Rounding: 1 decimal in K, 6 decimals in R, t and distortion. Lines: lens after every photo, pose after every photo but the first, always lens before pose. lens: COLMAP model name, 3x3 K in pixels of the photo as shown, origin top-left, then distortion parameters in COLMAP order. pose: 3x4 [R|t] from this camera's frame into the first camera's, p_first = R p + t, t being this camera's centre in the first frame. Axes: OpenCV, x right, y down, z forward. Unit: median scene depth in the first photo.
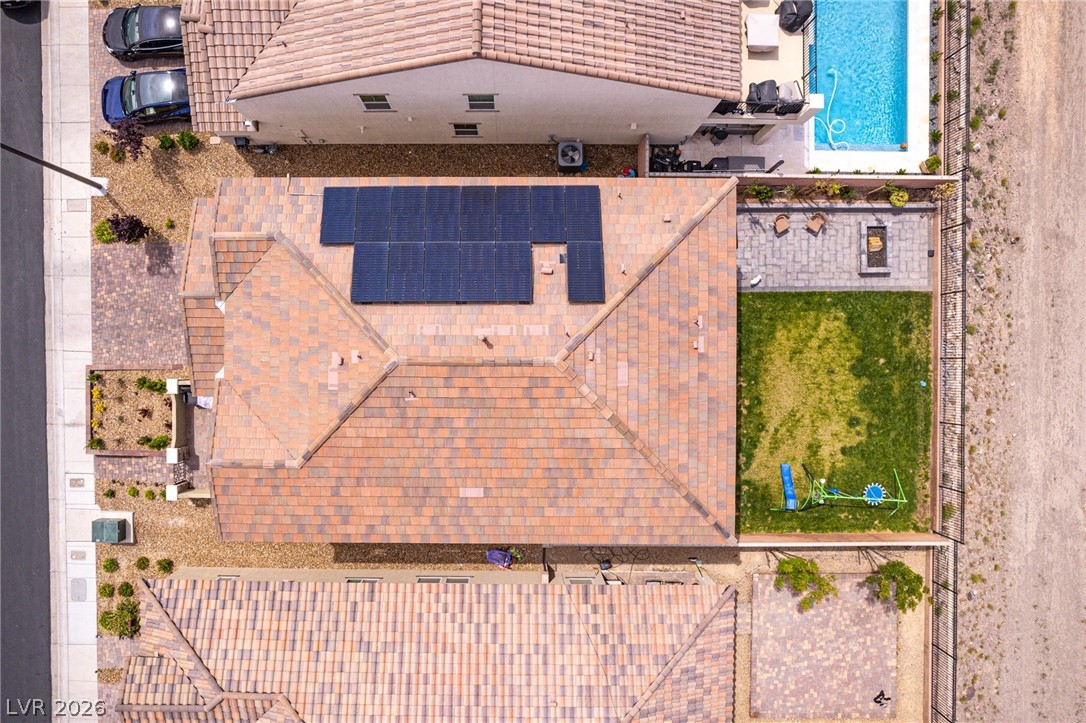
lens RADIAL K [[693.0, 0, 504.6], [0, 693.0, 366.0], [0, 0, 1]] dist [-0.072955, 0.062645]
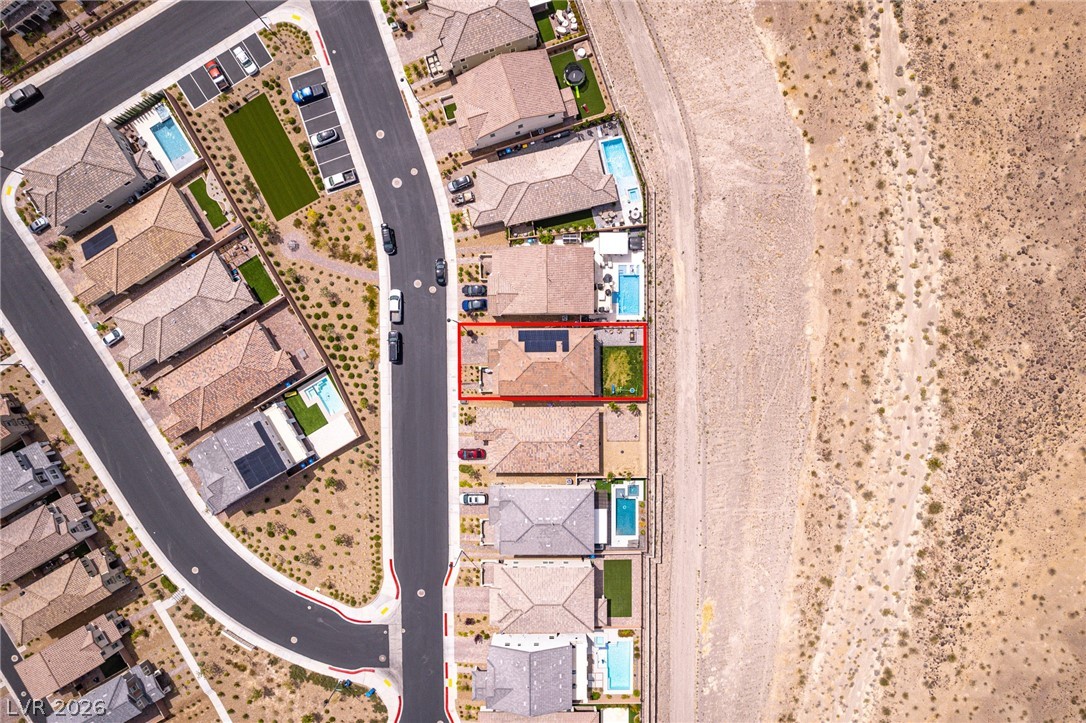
lens RADIAL K [[667.4, 0, 541.9], [0, 667.4, 368.6], [0, 0, 1]] dist [-0.066668, 0.046057]
pose [[0.999958, -0.007911, -0.004710, -0.041384], [0.007909, 0.999969, -0.000535, 0.039554], [0.004714, 0.000498, 0.999989, -3.414982]]
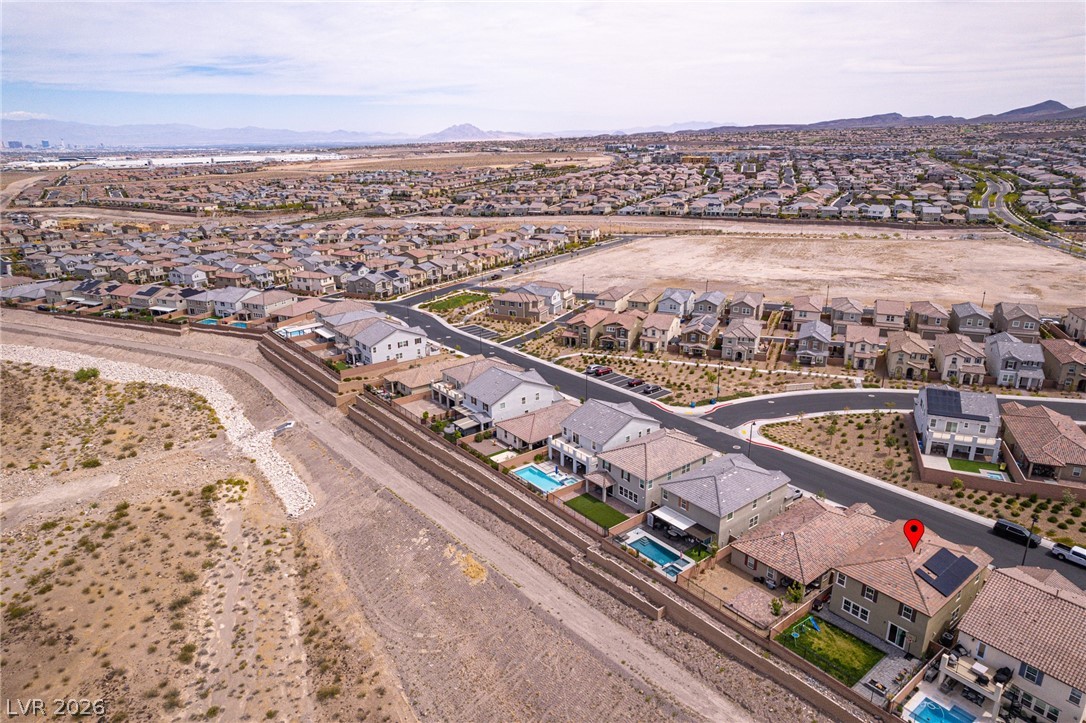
lens RADIAL K [[693.0, 0, 546.4], [0, 693.0, 359.8], [0, 0, 1]] dist [-0.072955, 0.062645]
pose [[-0.783700, 0.211514, -0.584017, 2.772787], [-0.620994, -0.246462, 0.744059, -1.007630], [0.013440, 0.945790, 0.324501, -1.047339]]
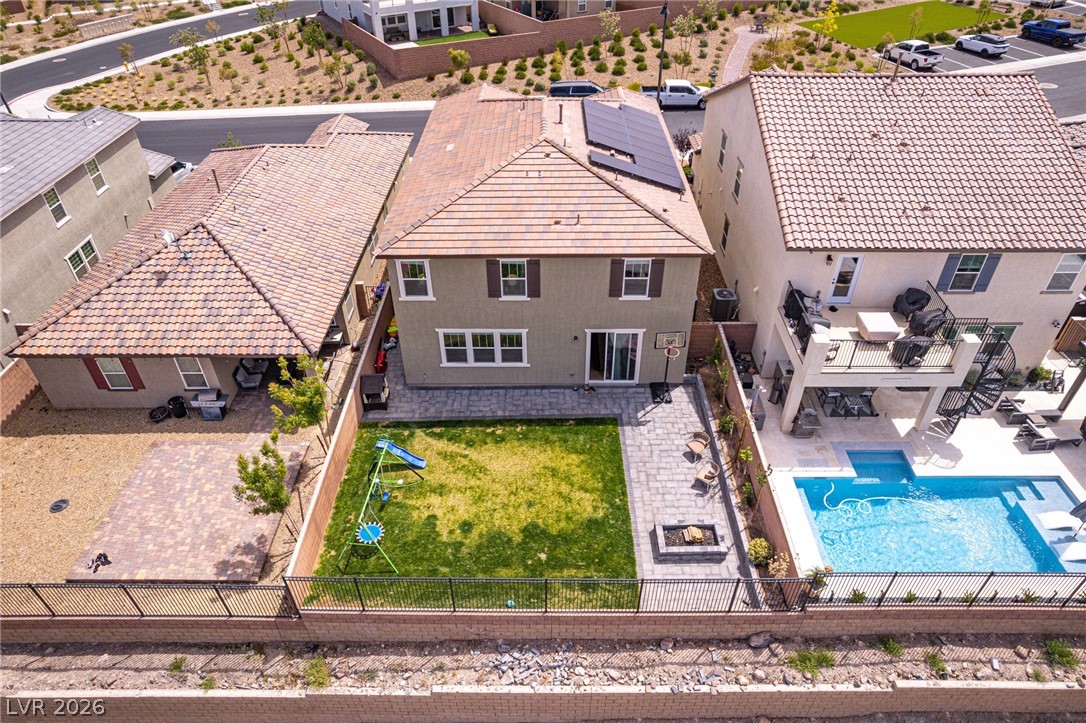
lens RADIAL K [[693.0, 0, 547.3], [0, 693.0, 362.6], [0, 0, 1]] dist [-0.072955, 0.062645]
pose [[-0.000597, 0.624966, -0.780652, 1.017242], [-1.000000, -0.000405, 0.000440, -0.012302], [-0.000041, 0.780652, 0.624966, 0.349943]]
